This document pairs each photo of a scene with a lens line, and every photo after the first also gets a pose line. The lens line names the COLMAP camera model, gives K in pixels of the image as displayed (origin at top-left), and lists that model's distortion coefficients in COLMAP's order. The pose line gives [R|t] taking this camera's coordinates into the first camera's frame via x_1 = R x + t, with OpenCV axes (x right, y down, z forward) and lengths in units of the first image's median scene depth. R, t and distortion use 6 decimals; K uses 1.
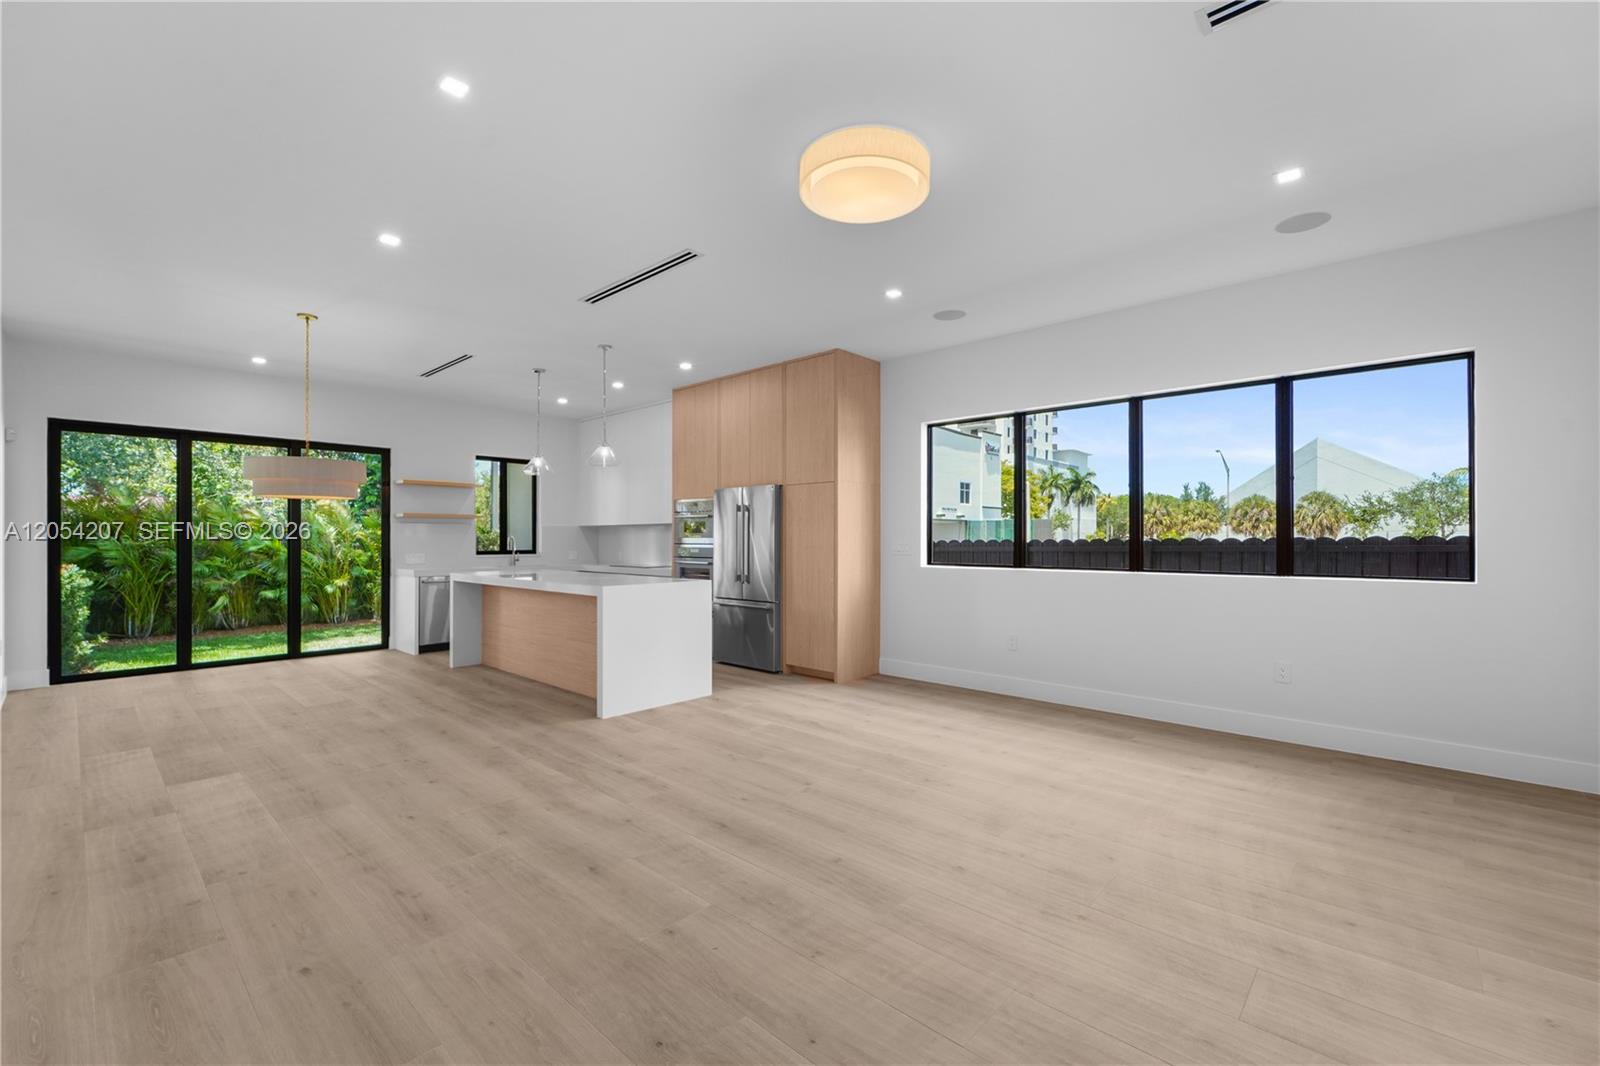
lens RADIAL K [[665.4, 0, 794.5], [0, 665.4, 540.6], [0, 0, 1]] dist [0.006668, -0.002744]
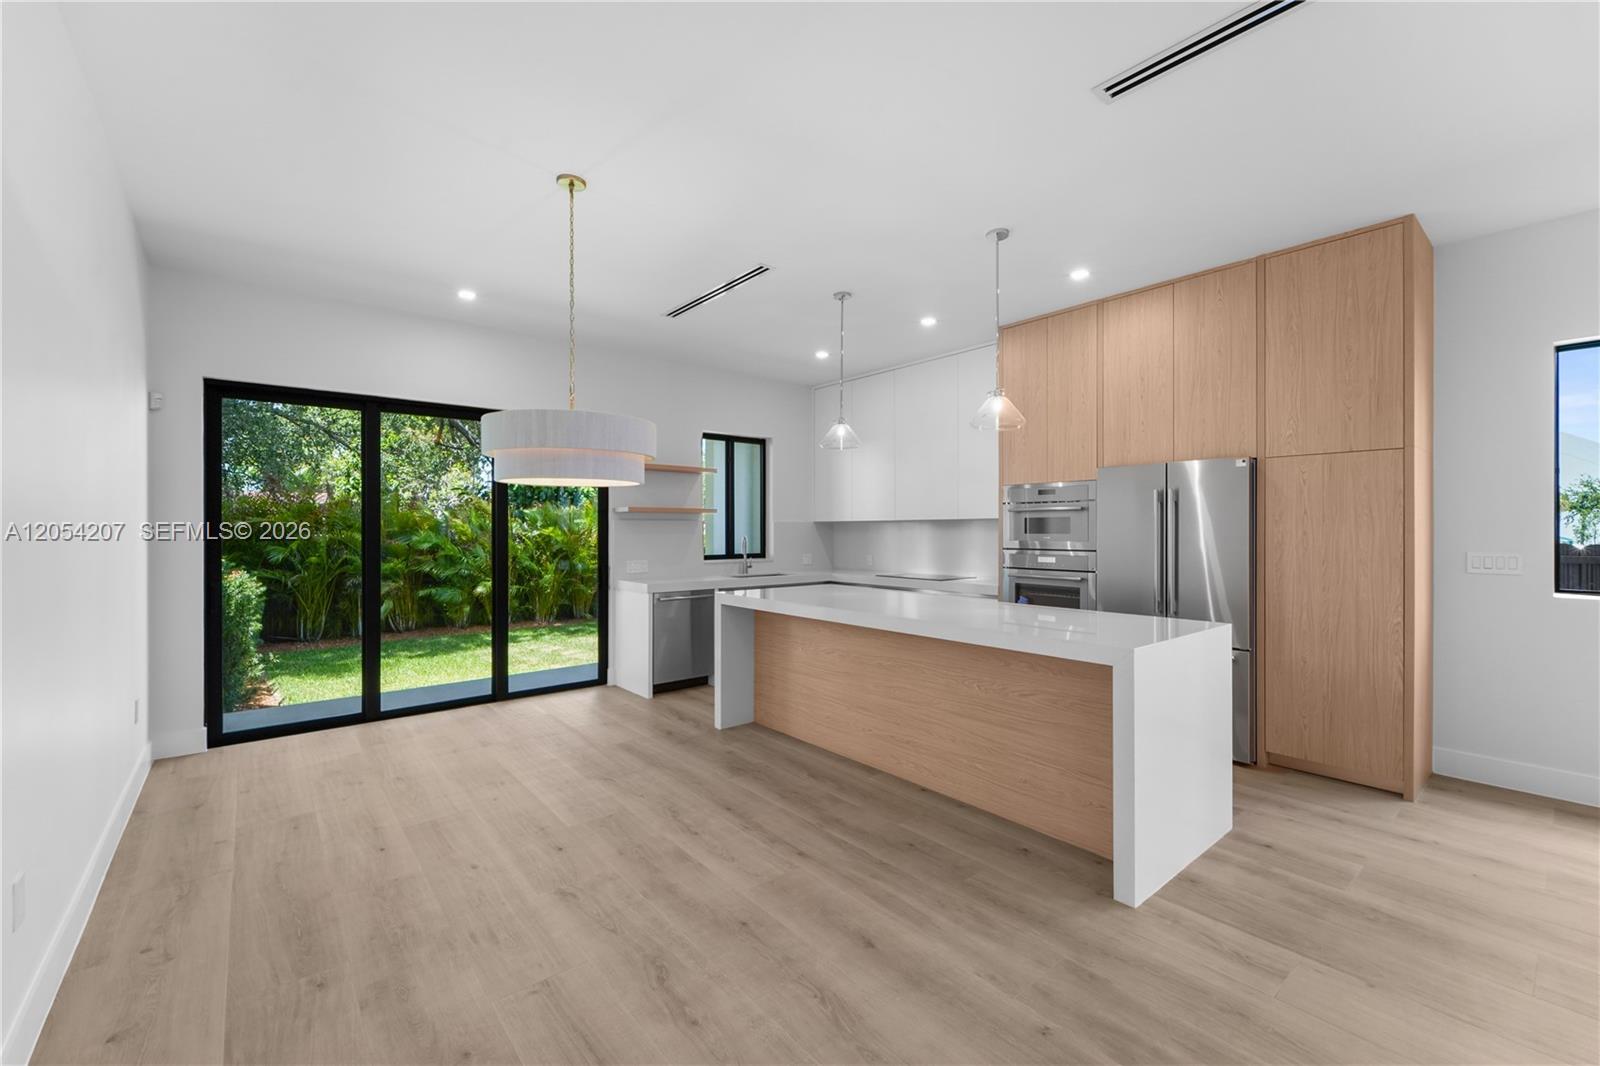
lens RADIAL K [[665.4, 0, 804.3], [0, 665.4, 529.2], [0, 0, 1]] dist [0.006668, -0.002744]
pose [[0.990858, -0.001425, -0.134900, -0.347402], [0.000929, 0.999993, -0.003740, -0.015324], [0.134905, 0.003580, 0.990852, 0.340393]]
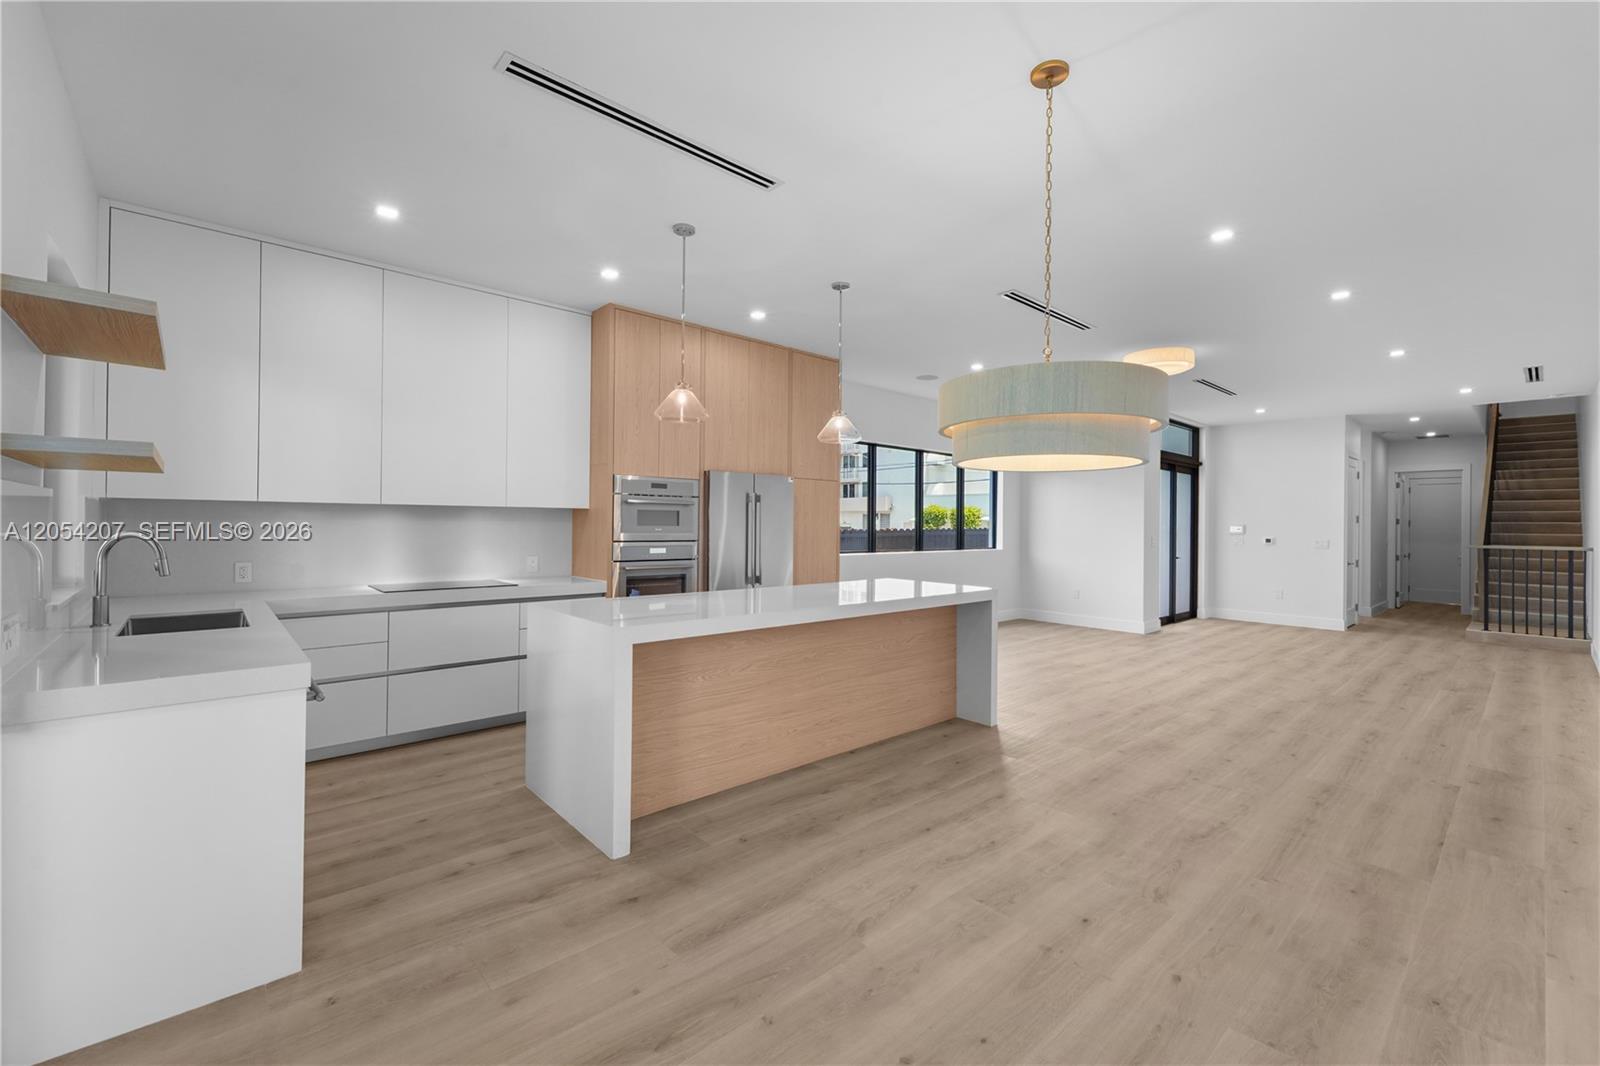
lens RADIAL K [[665.4, 0, 800.8], [0, 665.4, 518.7], [0, 0, 1]] dist [0.006668, -0.002744]
pose [[0.092142, 0.007140, 0.995720, -0.963004], [-0.010136, 0.999929, -0.006233, -0.017895], [-0.995694, -0.009519, 0.092208, 0.898356]]
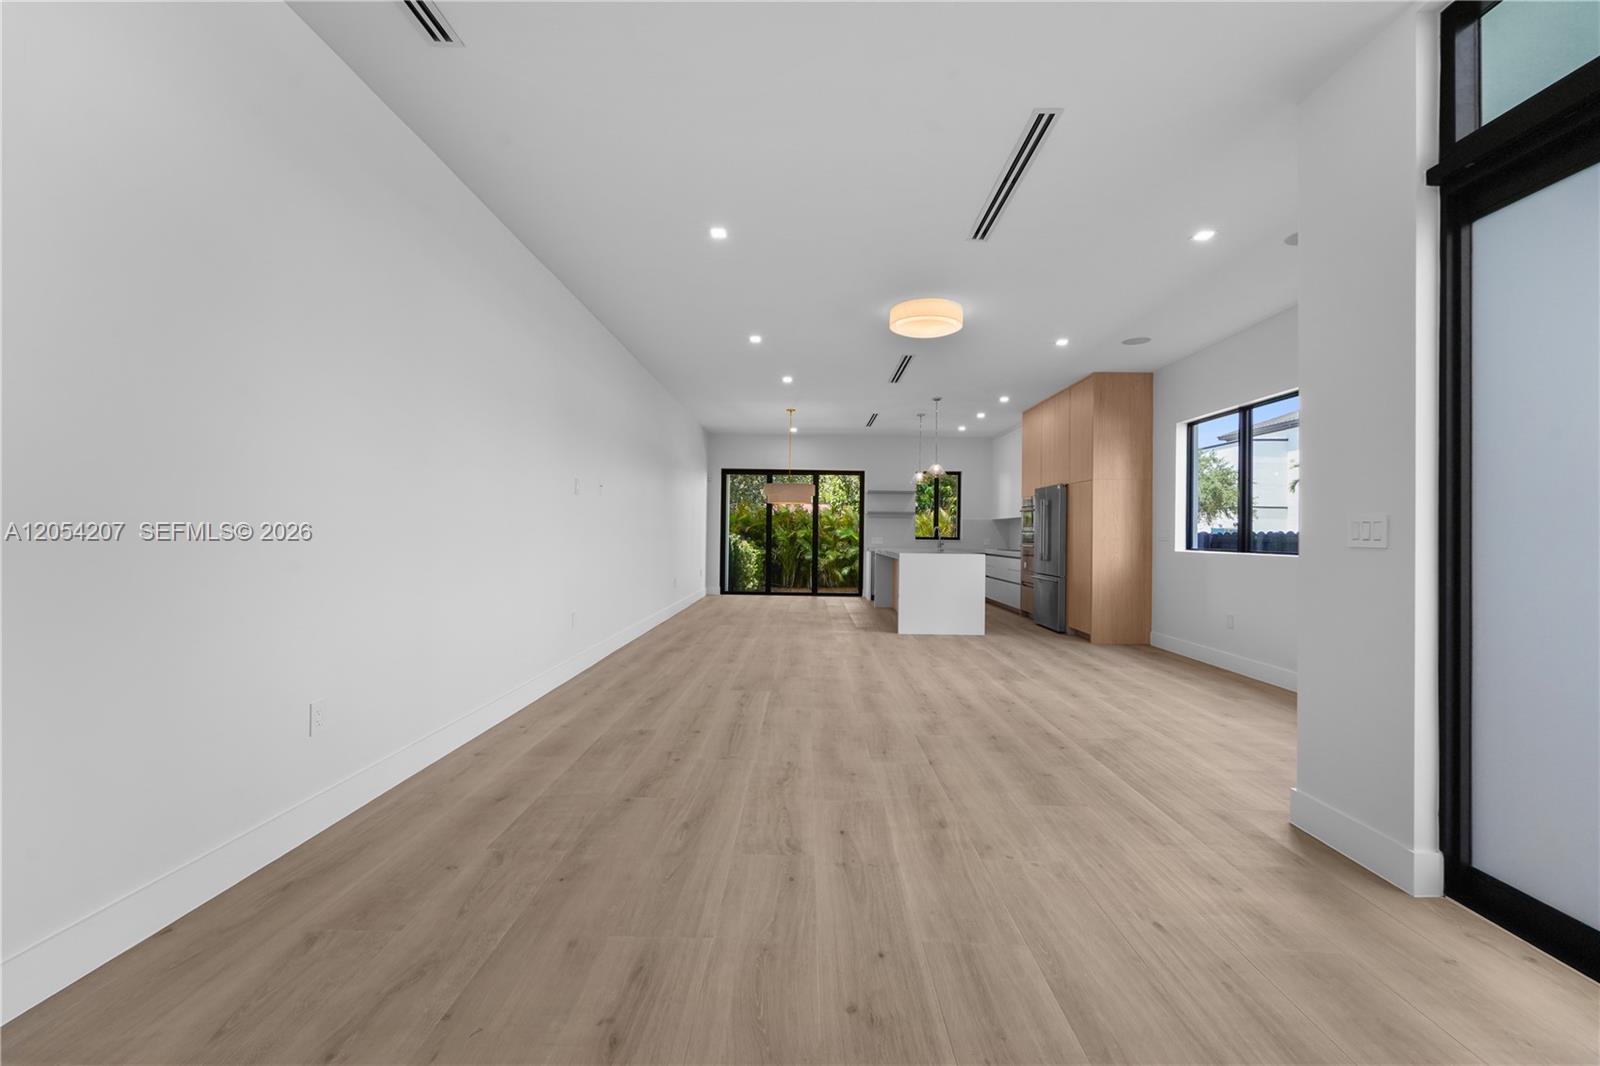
lens RADIAL K [[665.4, 0, 795.5], [0, 665.4, 524.8], [0, 0, 1]] dist [0.006668, -0.002744]
pose [[0.664851, -0.000052, -0.746976, 0.575110], [-0.017328, 0.999730, -0.015493, 0.022252], [0.746775, 0.023244, 0.664671, -0.210400]]
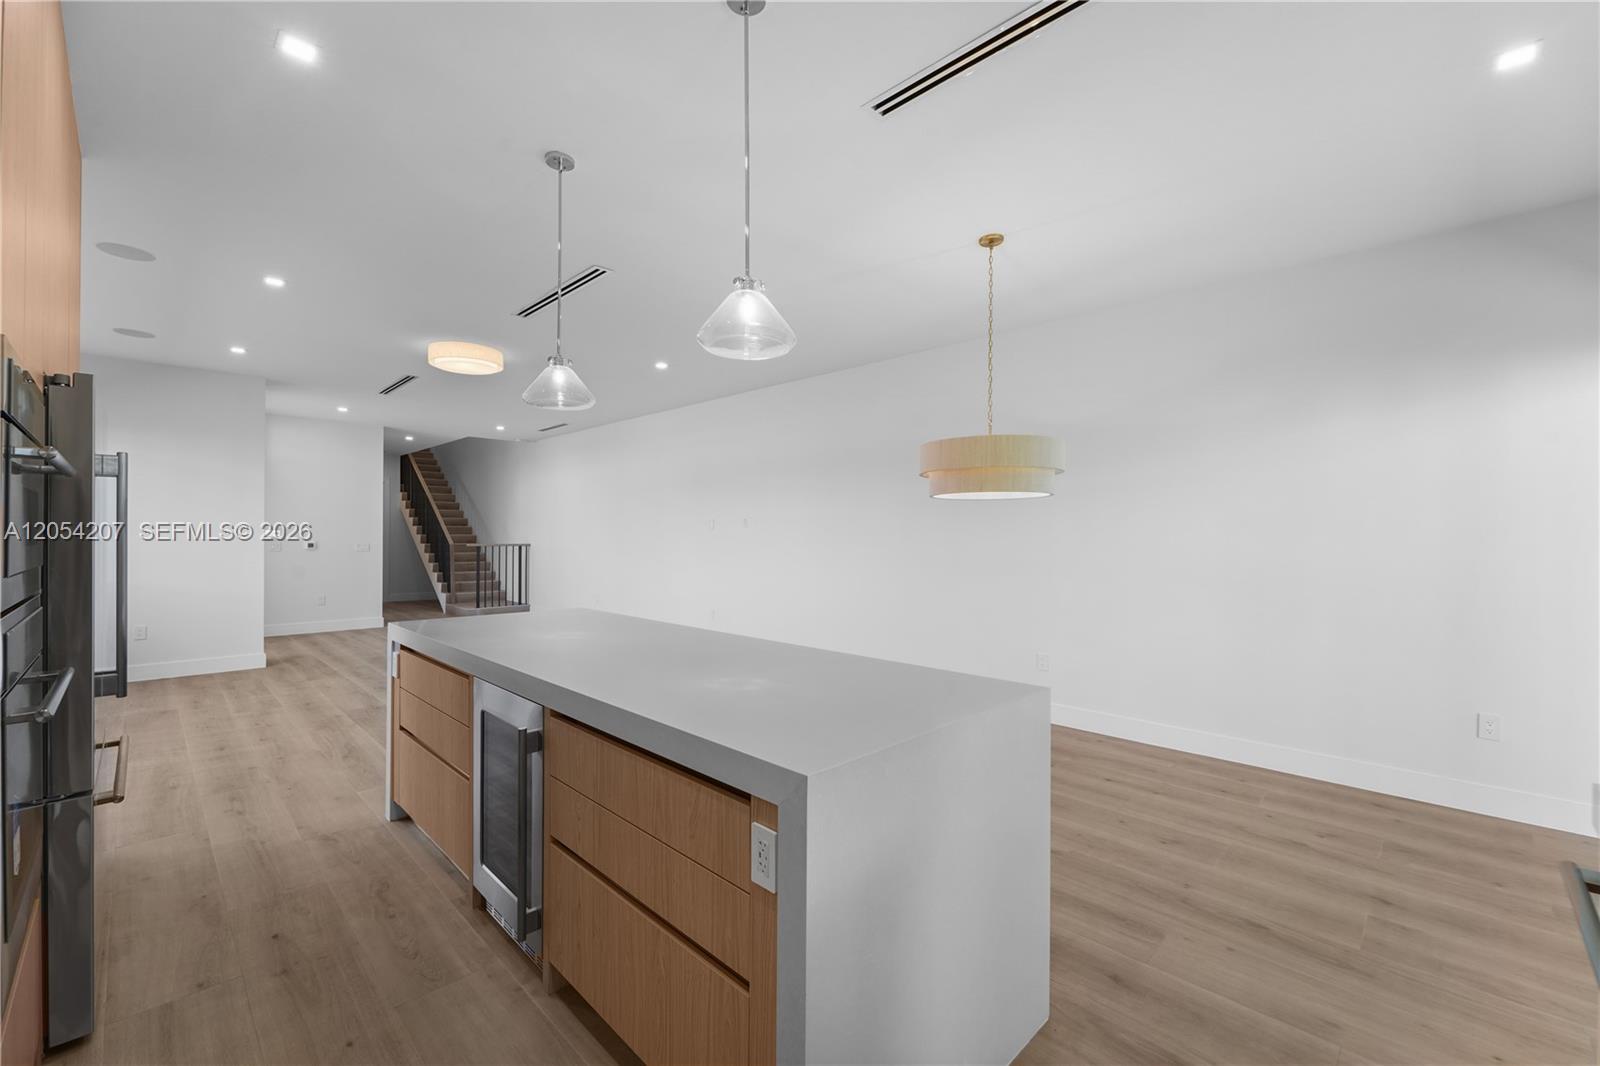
lens RADIAL K [[665.4, 0, 804.1], [0, 665.4, 533.2], [0, 0, 1]] dist [0.006668, -0.002744]
pose [[-0.999165, -0.003354, 0.040727, -0.448046], [-0.003361, 0.999994, -0.000102, -0.017700], [-0.040727, -0.000239, -0.999170, 1.364824]]
